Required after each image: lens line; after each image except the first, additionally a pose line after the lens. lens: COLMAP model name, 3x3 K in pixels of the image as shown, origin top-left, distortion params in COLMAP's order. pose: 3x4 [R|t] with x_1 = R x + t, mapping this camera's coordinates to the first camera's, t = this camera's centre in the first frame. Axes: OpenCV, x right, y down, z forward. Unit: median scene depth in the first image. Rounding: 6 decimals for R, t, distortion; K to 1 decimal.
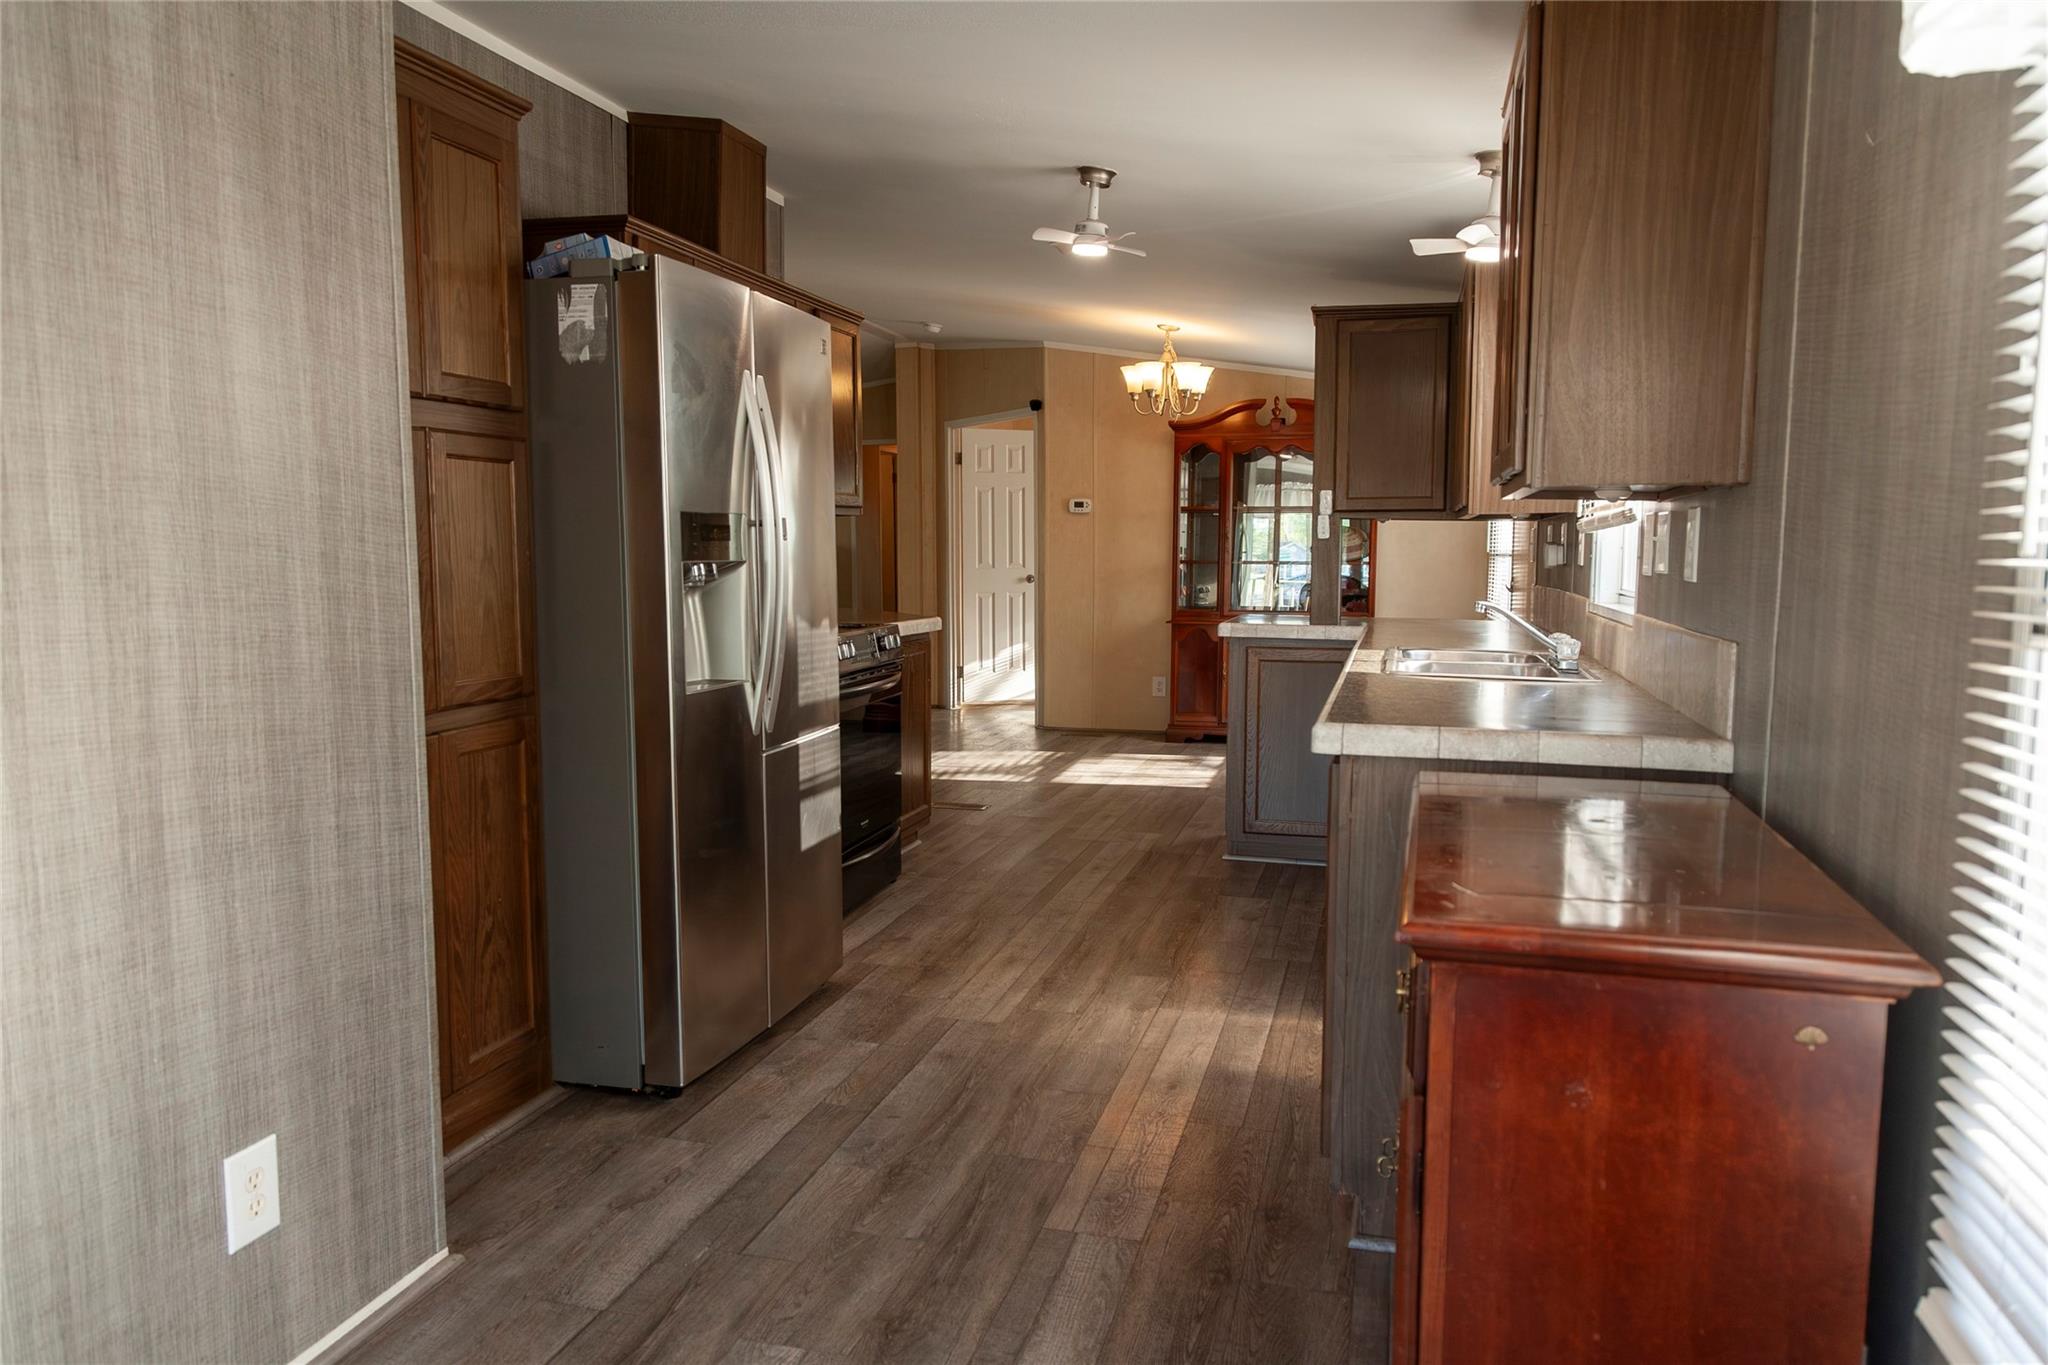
lens RADIAL K [[1391.0, 0, 1029.5], [0, 1391.0, 687.7], [0, 0, 1]] dist [-0.002811, -0.003590]
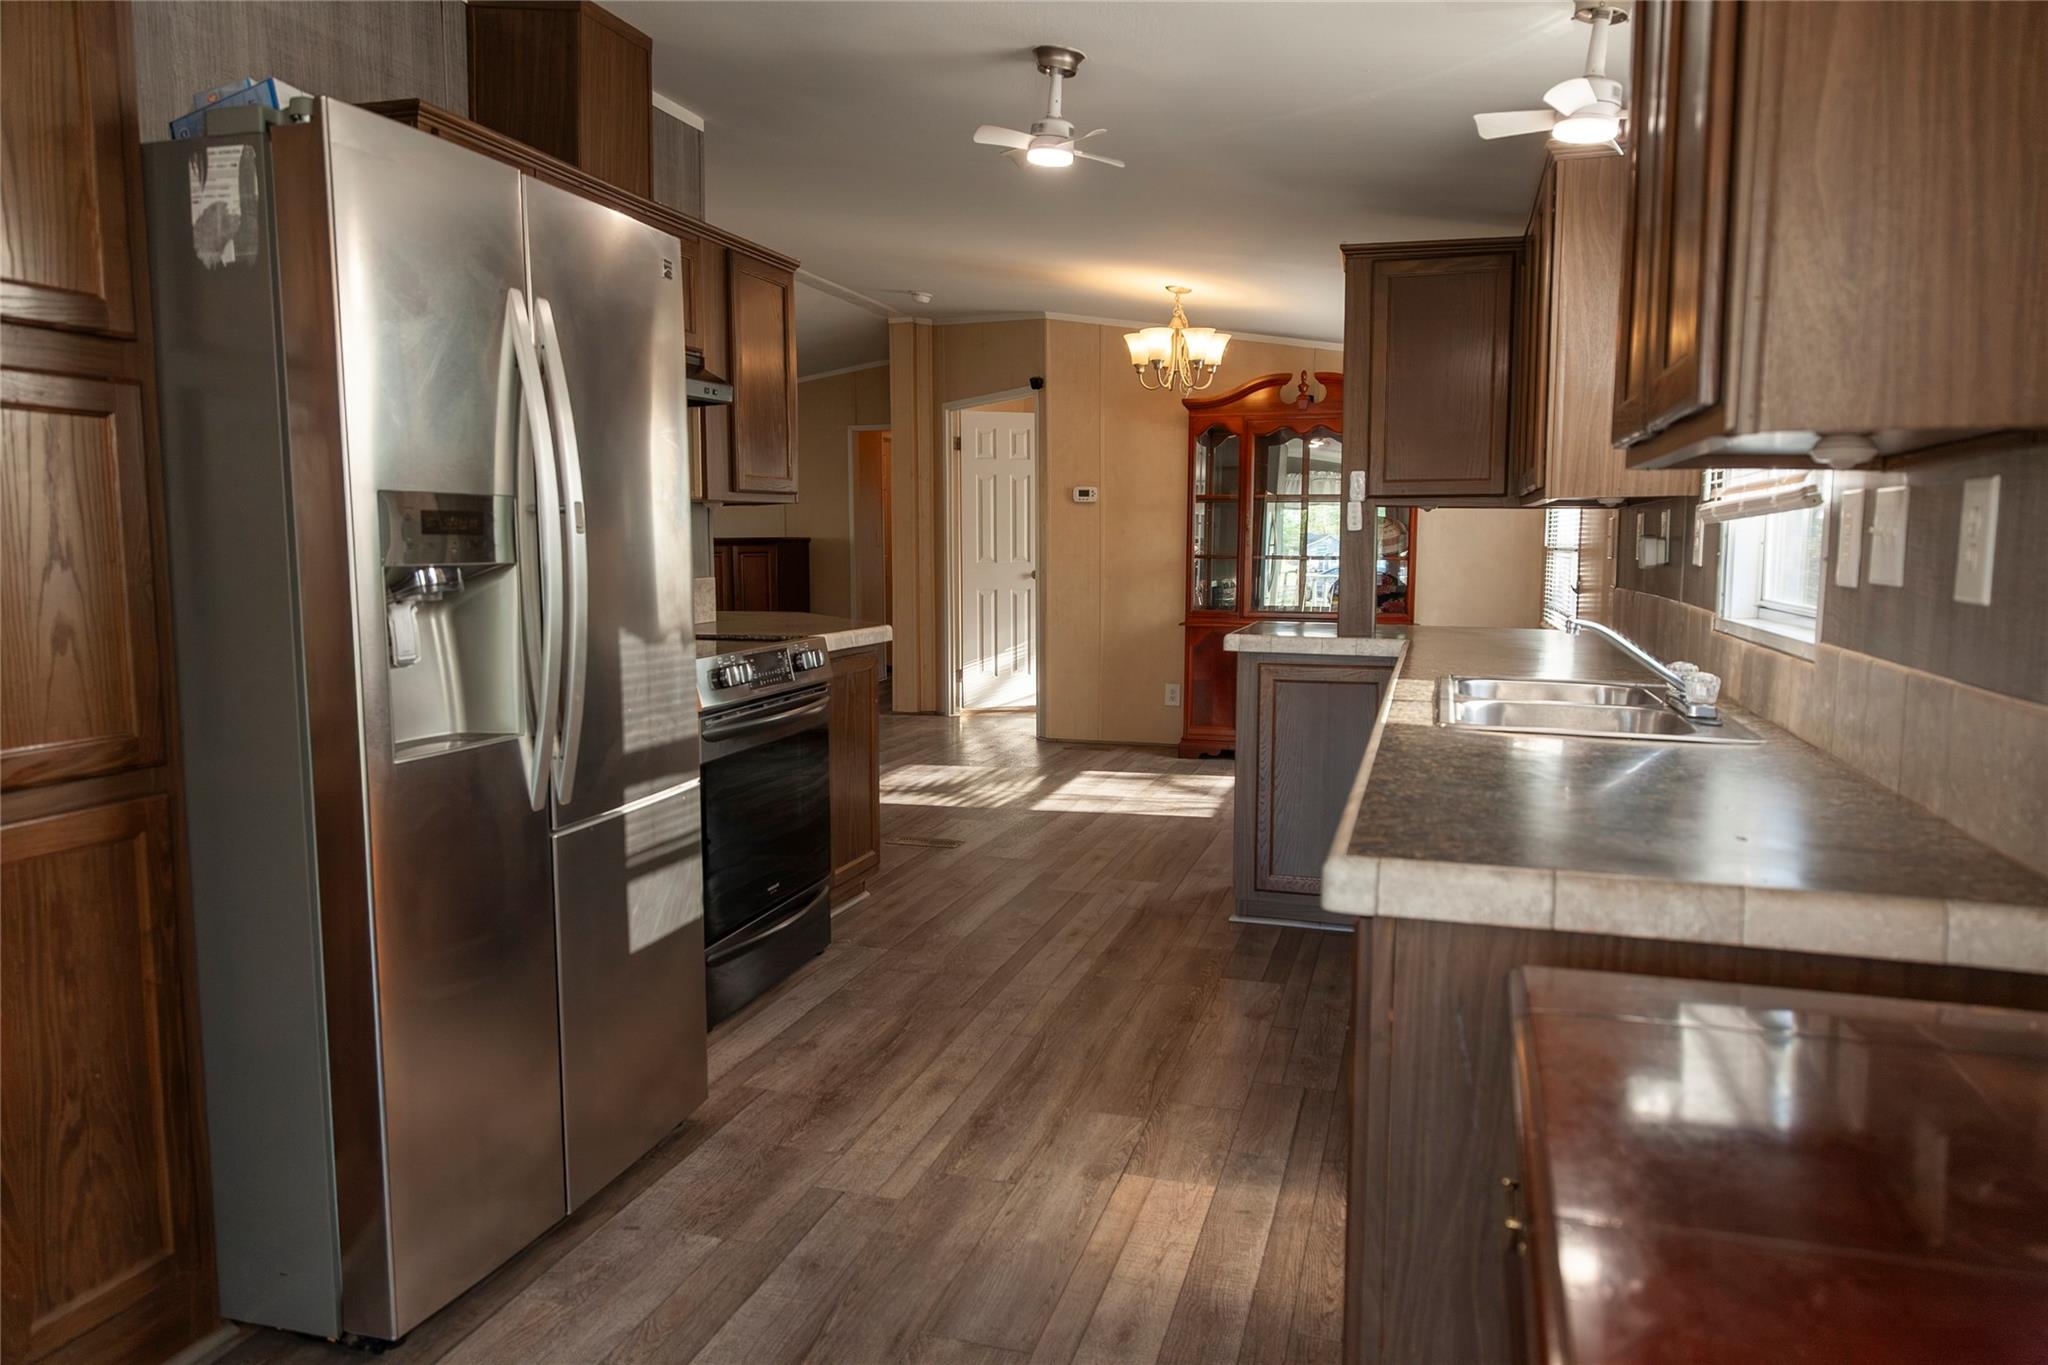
lens RADIAL K [[1382.4, 0, 1024.0], [0, 1382.4, 682.5], [0, 0, 1]] dist [0.001282, -0.002709]
pose [[0.999580, 0.002758, -0.028863, 0.056114], [-0.002687, 0.999993, 0.002520, -0.026810], [0.028869, -0.002442, 0.999580, 0.249842]]
